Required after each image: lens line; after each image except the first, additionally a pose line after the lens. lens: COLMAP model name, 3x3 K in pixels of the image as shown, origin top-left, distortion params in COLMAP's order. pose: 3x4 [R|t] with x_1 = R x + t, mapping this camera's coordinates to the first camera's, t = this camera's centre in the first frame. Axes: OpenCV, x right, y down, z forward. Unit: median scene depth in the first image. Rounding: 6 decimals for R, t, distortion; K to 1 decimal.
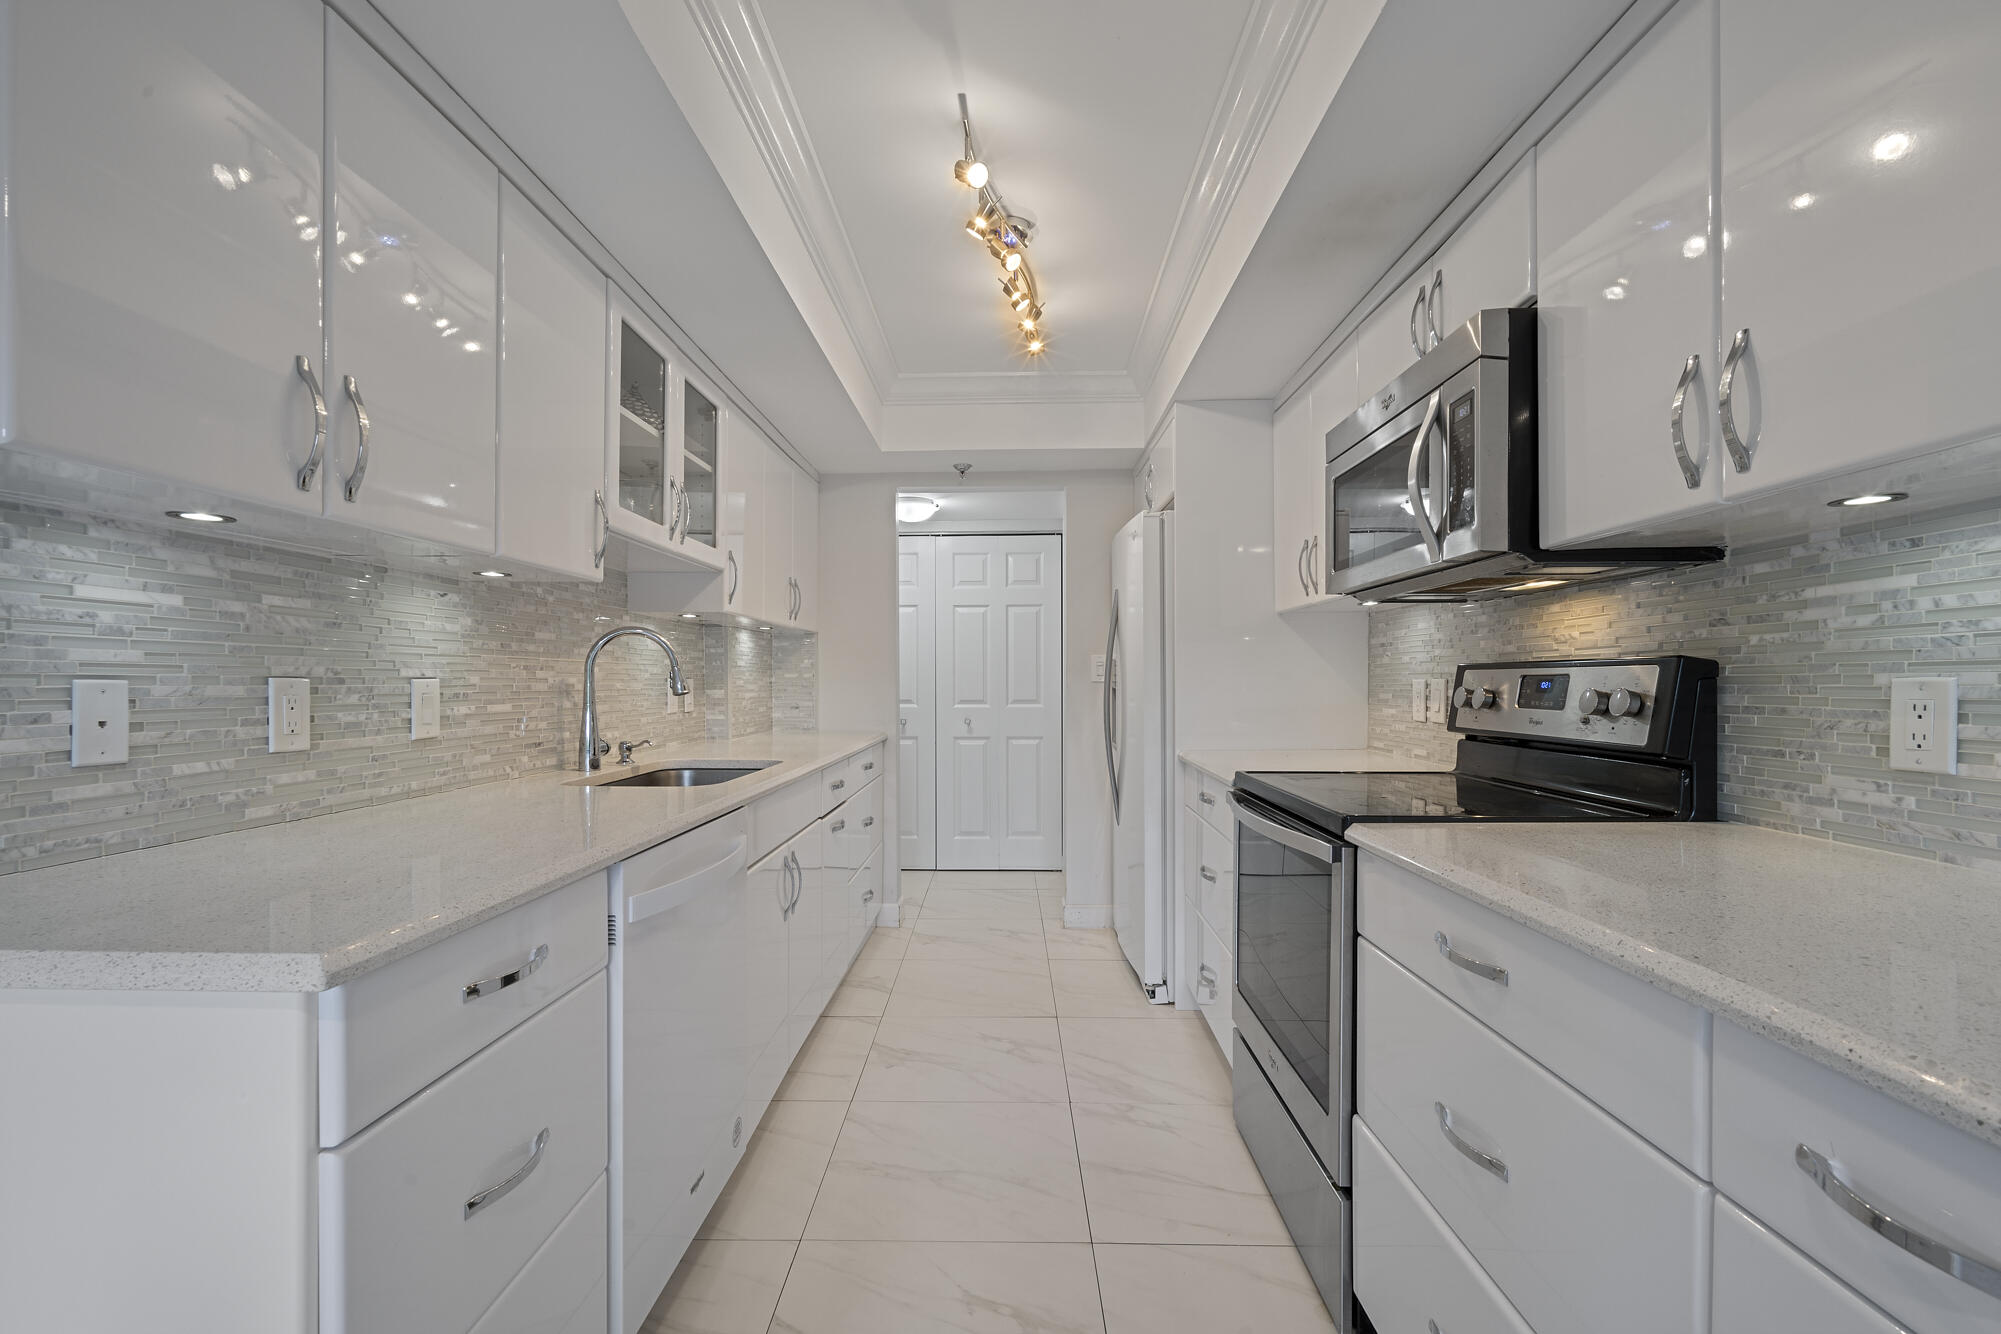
lens RADIAL K [[865.0, 0, 998.8], [0, 865.0, 678.1], [0, 0, 1]] dist [-0.001065, 0.000027]
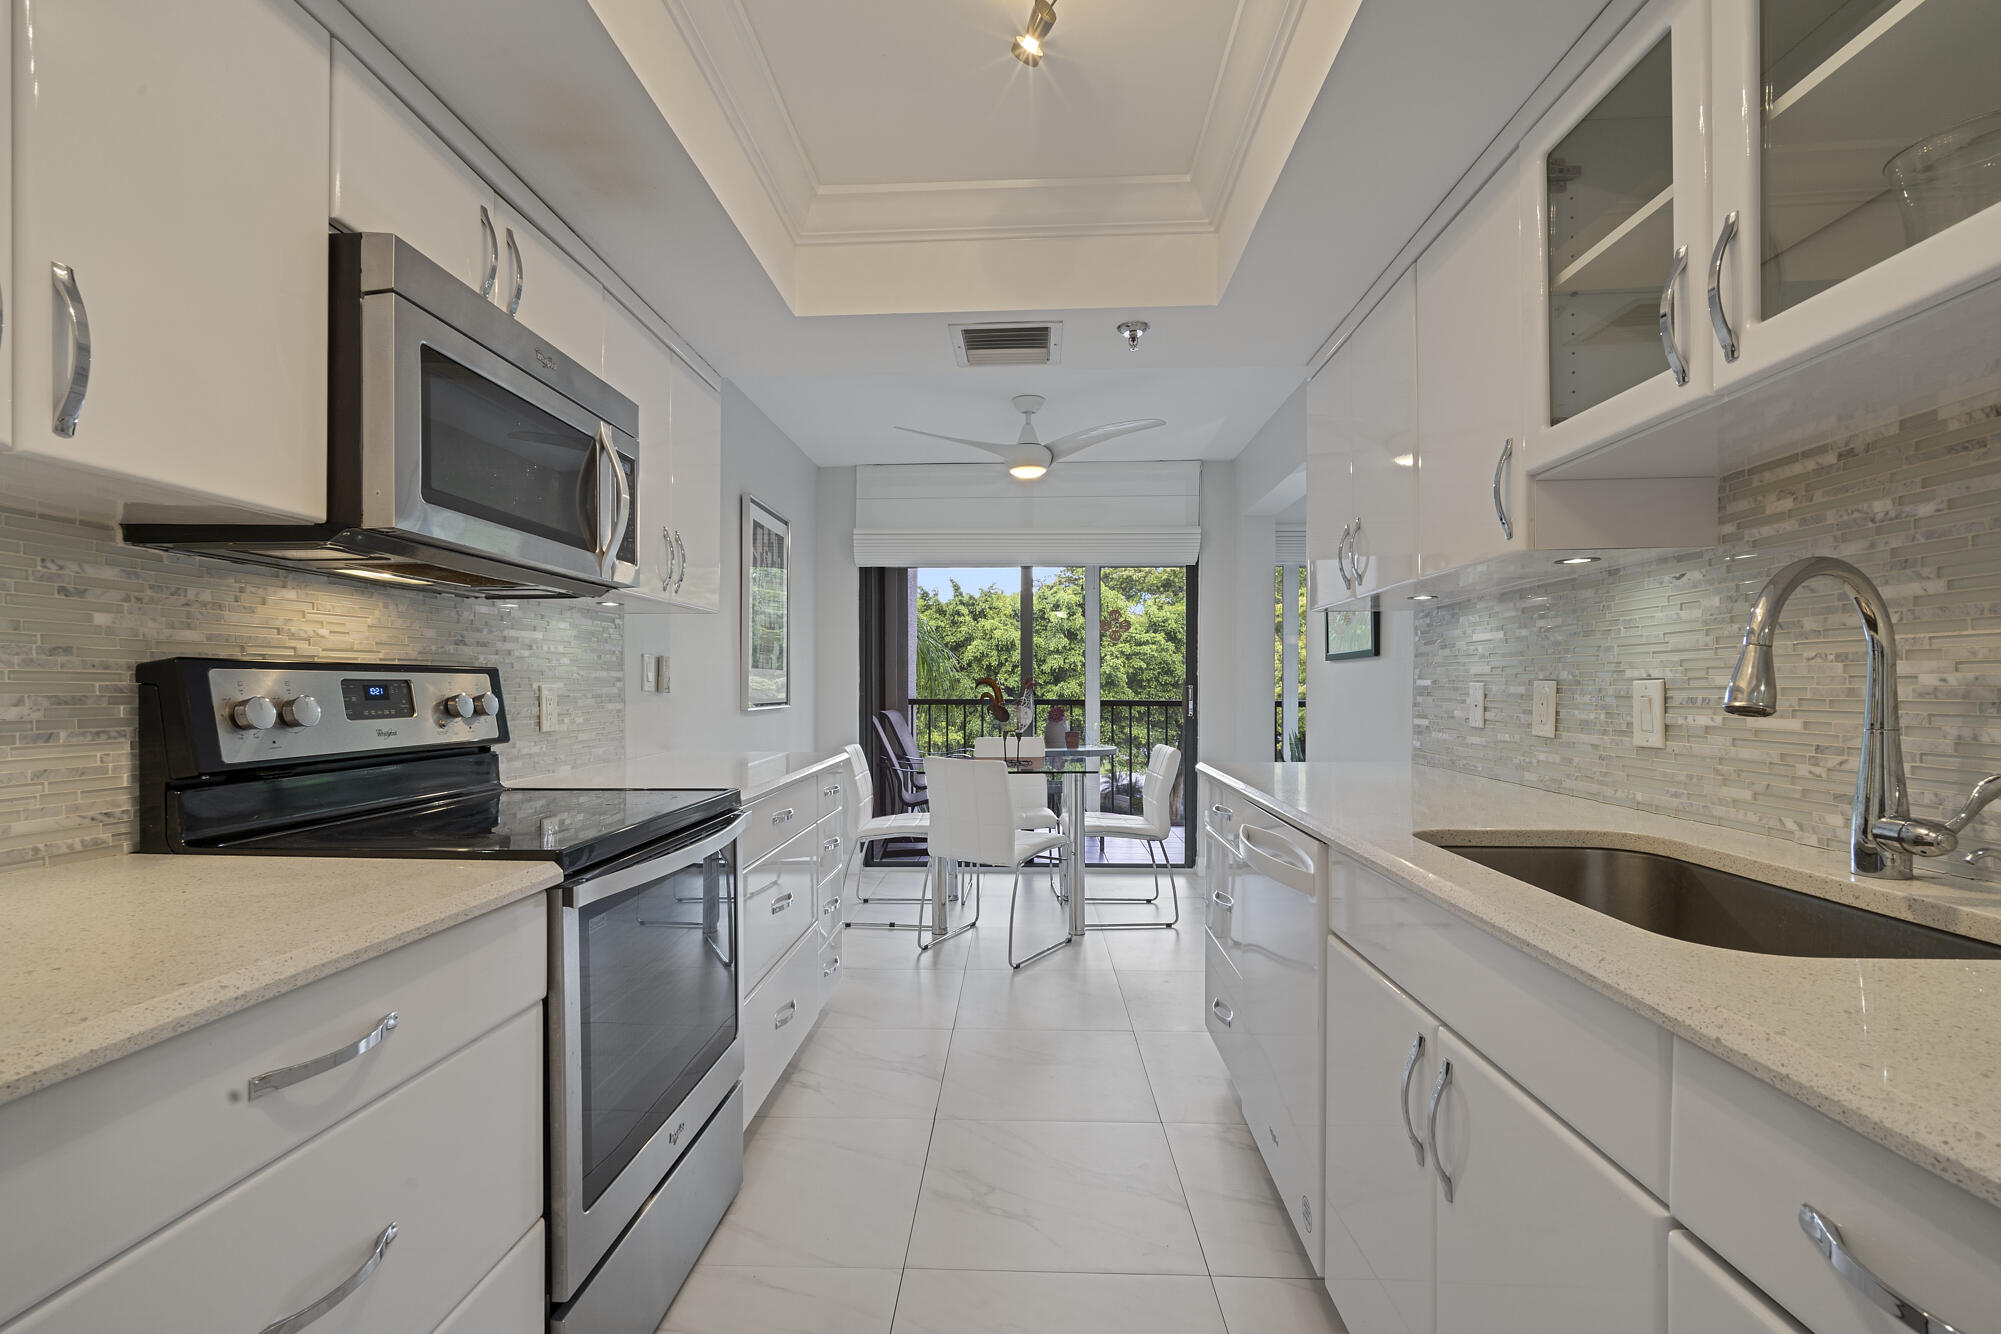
lens RADIAL K [[865.0, 0, 999.6], [0, 865.0, 677.5], [0, 0, 1]] dist [-0.001065, 0.000027]
pose [[-0.999769, 0.003699, 0.021190, -0.018811], [0.003413, 0.999903, -0.013489, 0.008107], [-0.021238, -0.013413, -0.999684, 1.928503]]
